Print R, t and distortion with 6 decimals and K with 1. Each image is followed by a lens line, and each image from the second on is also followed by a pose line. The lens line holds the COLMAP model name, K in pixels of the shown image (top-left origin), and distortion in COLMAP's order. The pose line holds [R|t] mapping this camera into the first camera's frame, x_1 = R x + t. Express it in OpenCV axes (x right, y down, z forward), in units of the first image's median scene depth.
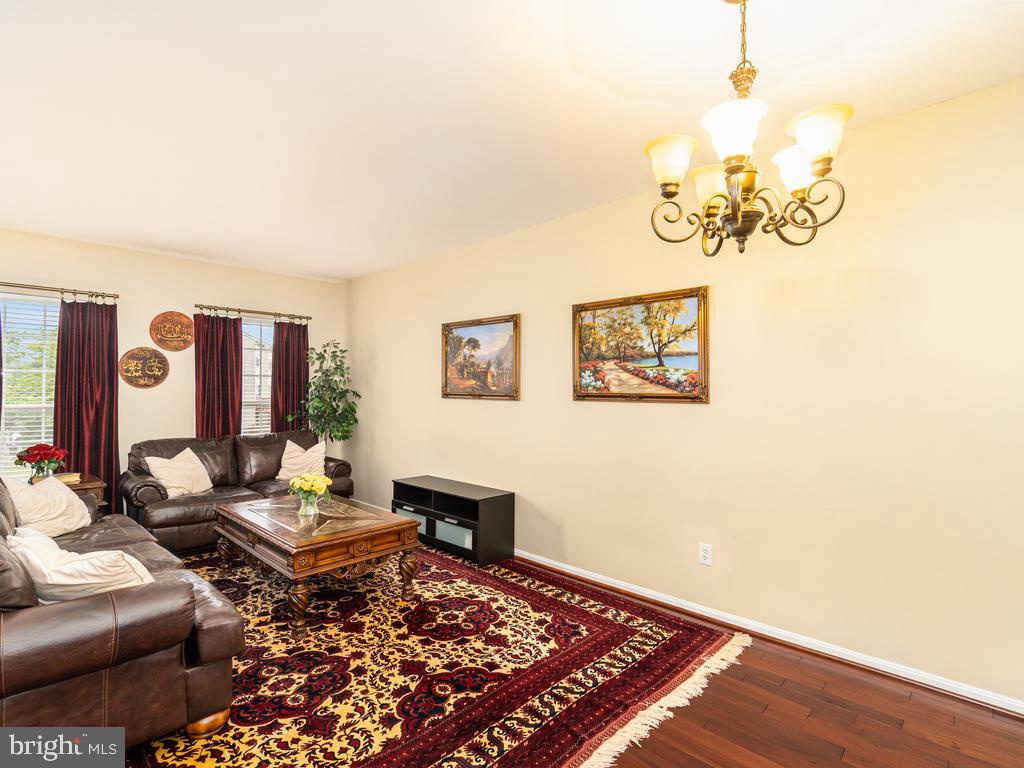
lens RADIAL K [[496.6, 0, 513.1], [0, 496.6, 392.8], [0, 0, 1]] dist [-0.003146, 0.000571]
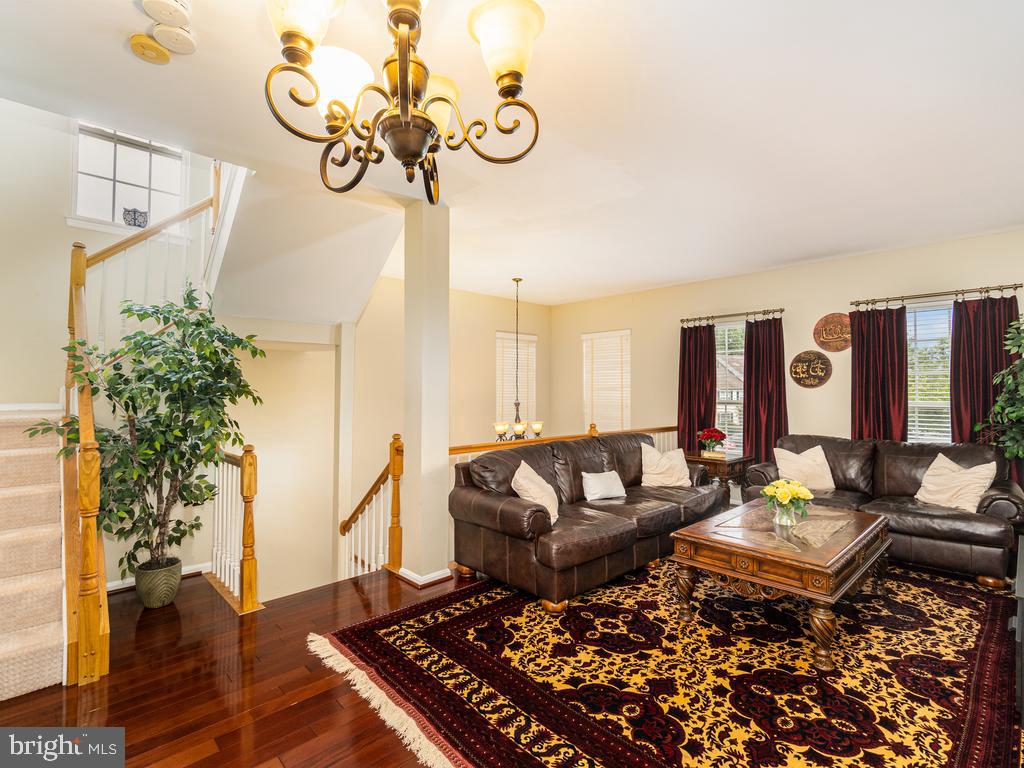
lens RADIAL K [[496.6, 0, 513.7], [0, 496.6, 375.0], [0, 0, 1]] dist [-0.003146, 0.000571]
pose [[-0.044518, -0.033528, -0.998446, 0.638390], [-0.004904, 0.999432, -0.033343, 0.004048], [0.998997, 0.003412, -0.044657, 0.644557]]
